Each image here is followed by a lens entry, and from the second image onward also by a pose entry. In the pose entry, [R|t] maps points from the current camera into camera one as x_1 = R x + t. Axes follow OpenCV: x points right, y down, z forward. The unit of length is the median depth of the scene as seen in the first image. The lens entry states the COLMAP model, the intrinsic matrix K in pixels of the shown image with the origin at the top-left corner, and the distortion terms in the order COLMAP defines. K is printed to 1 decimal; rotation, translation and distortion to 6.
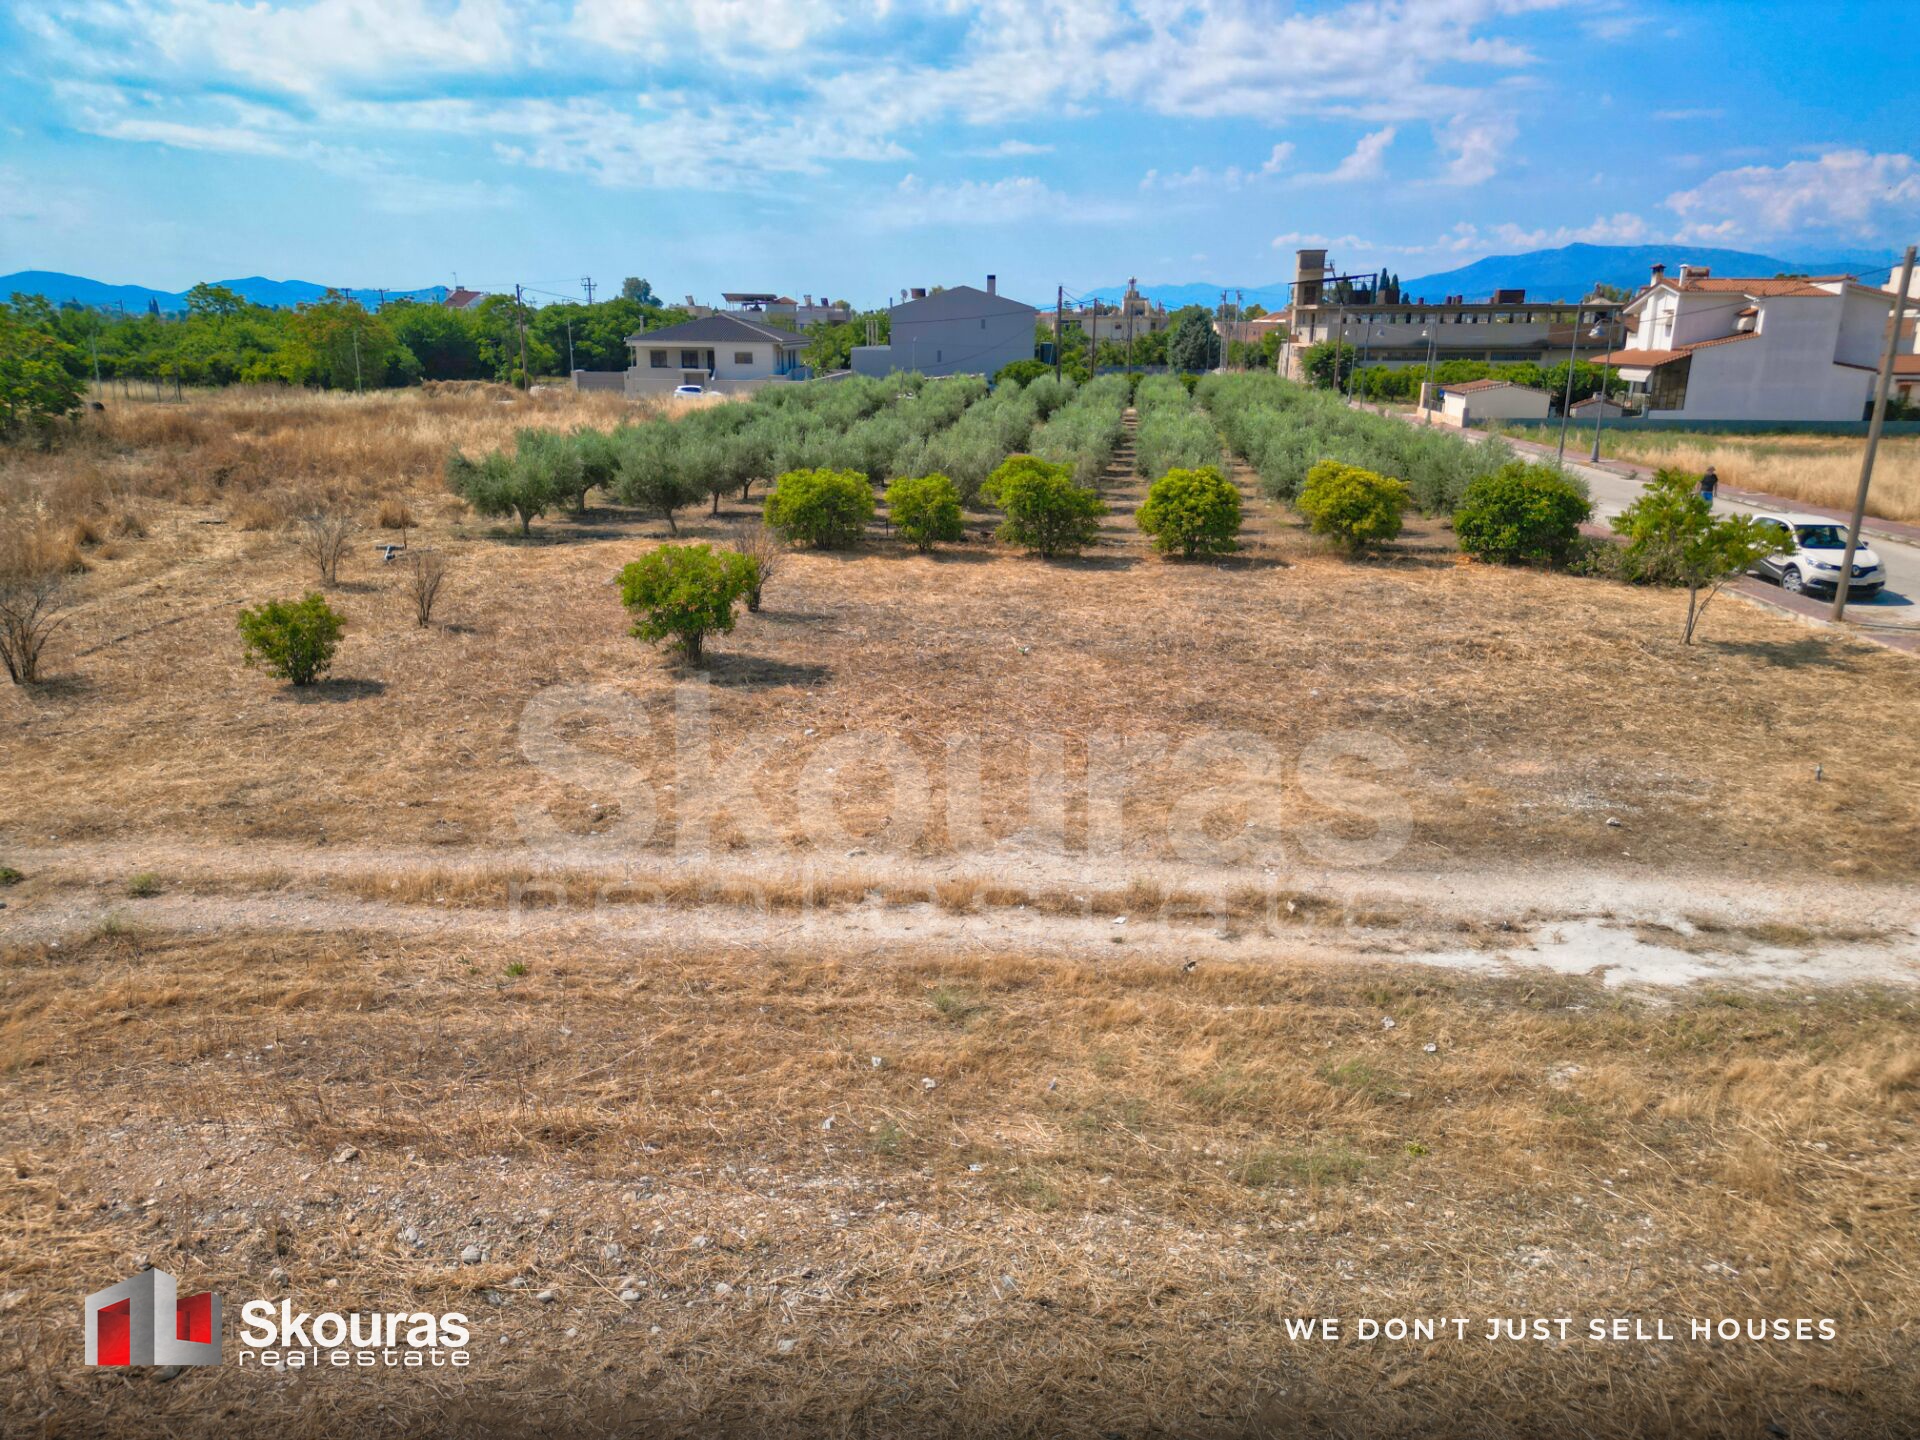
lens RADIAL K [[1357.6, 0, 944.0], [0, 1357.6, 725.0], [0, 0, 1]] dist [0.045689, -0.033334]
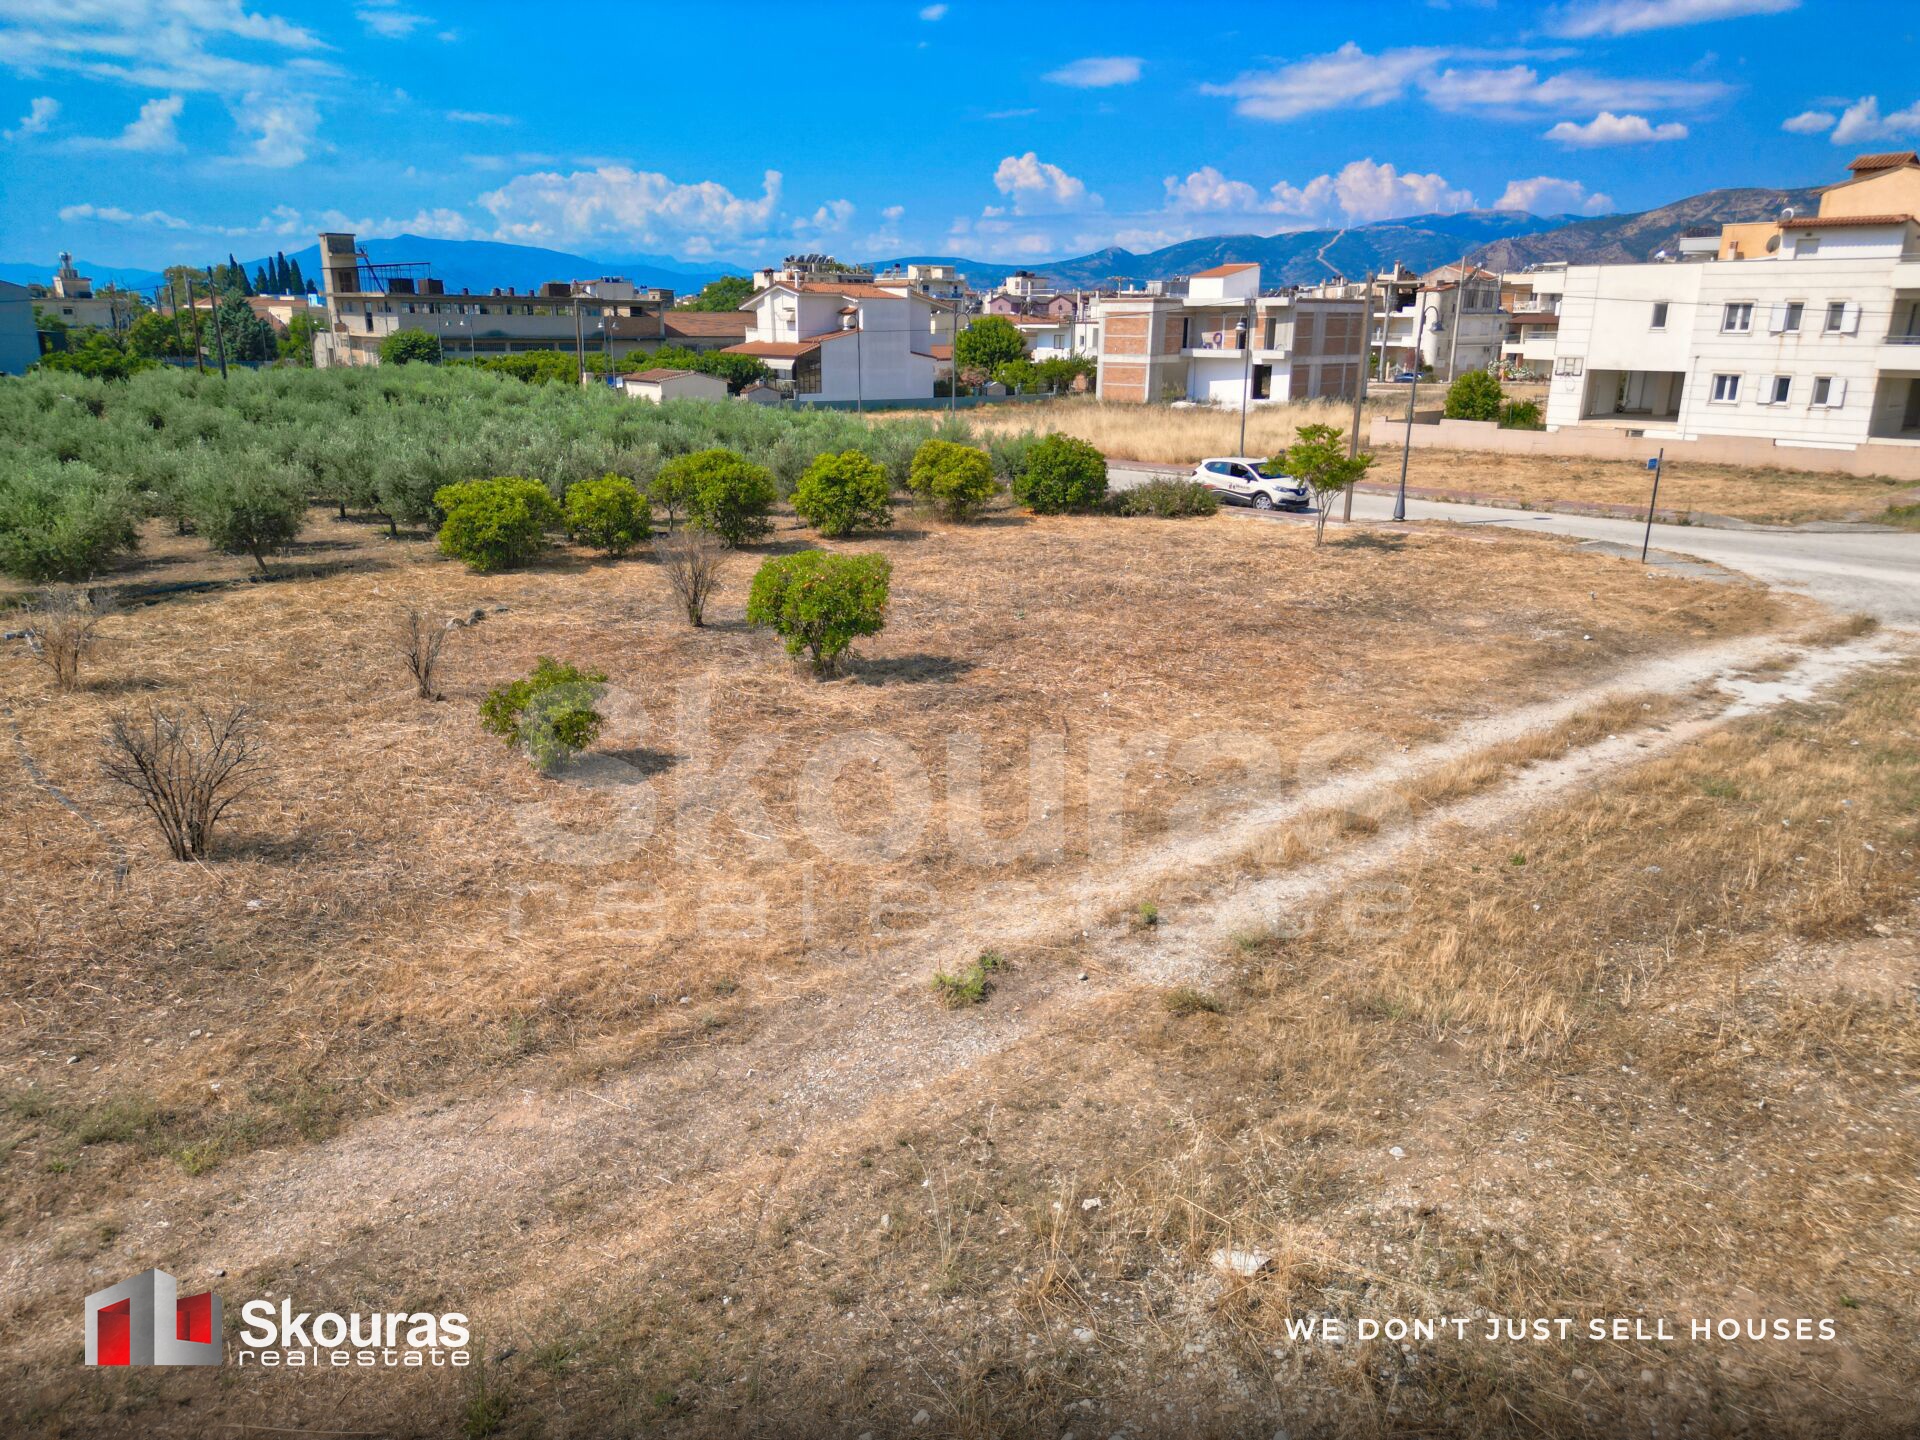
lens RADIAL K [[1357.6, 0, 969.5], [0, 1357.6, 726.7], [0, 0, 1]] dist [0.045689, -0.033334]
pose [[0.709272, -0.198854, 0.676306, -0.223352], [0.193571, 0.977450, 0.084393, -0.020438], [-0.677837, 0.071055, 0.731770, 0.066800]]
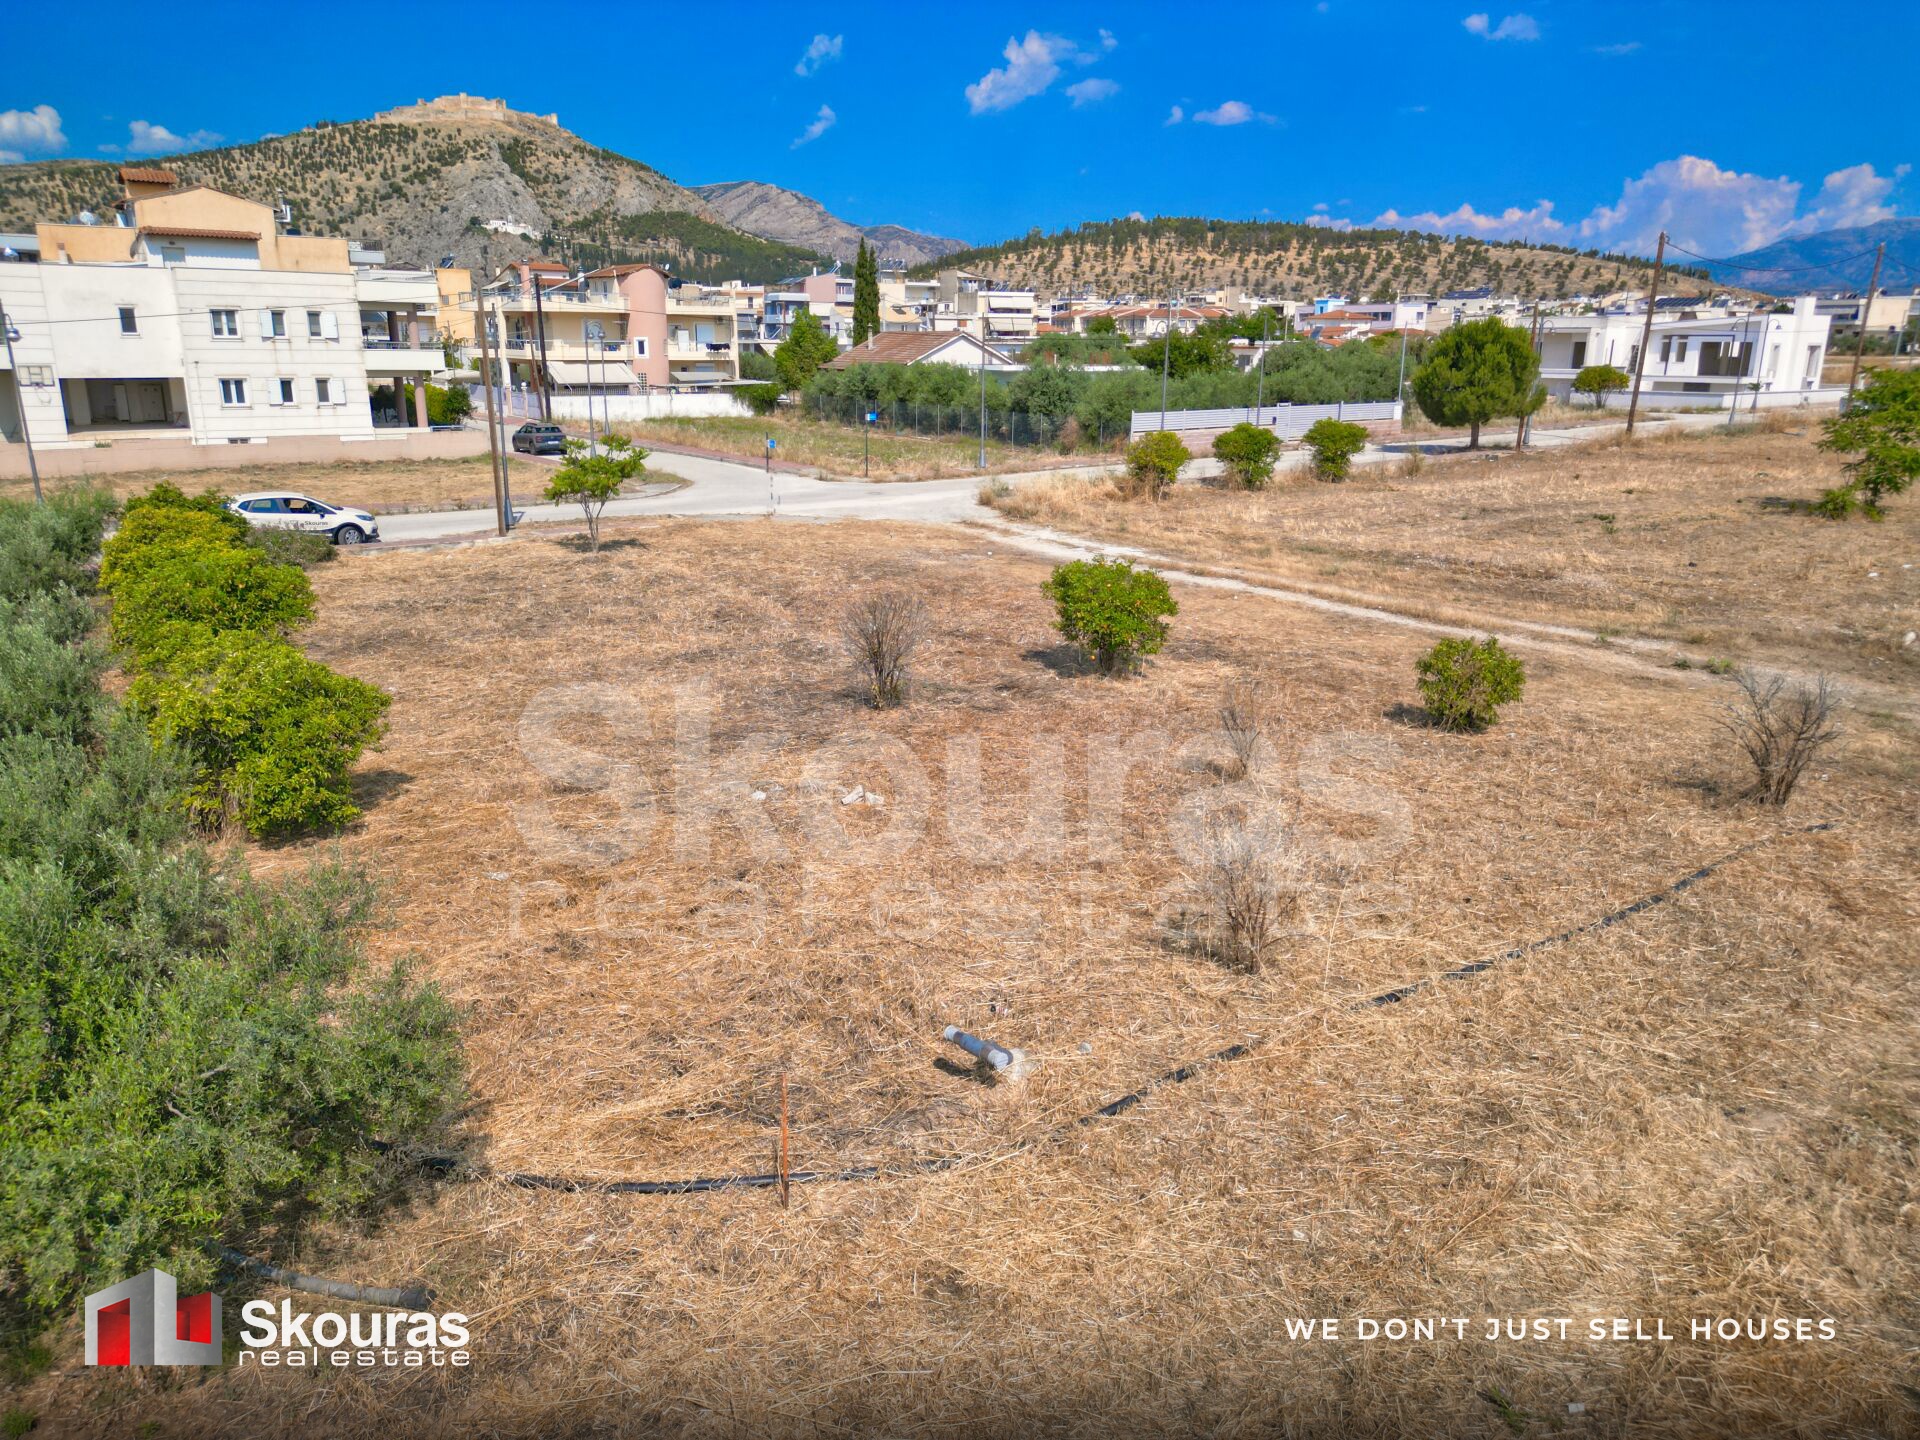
lens RADIAL K [[1357.6, 0, 952.9], [0, 1357.6, 723.3], [0, 0, 1]] dist [0.045689, -0.033334]
pose [[-0.615990, -0.222515, 0.755674, -0.258868], [0.213332, 0.876311, 0.431935, -0.138726], [-0.758318, 0.427277, -0.492330, 0.465512]]
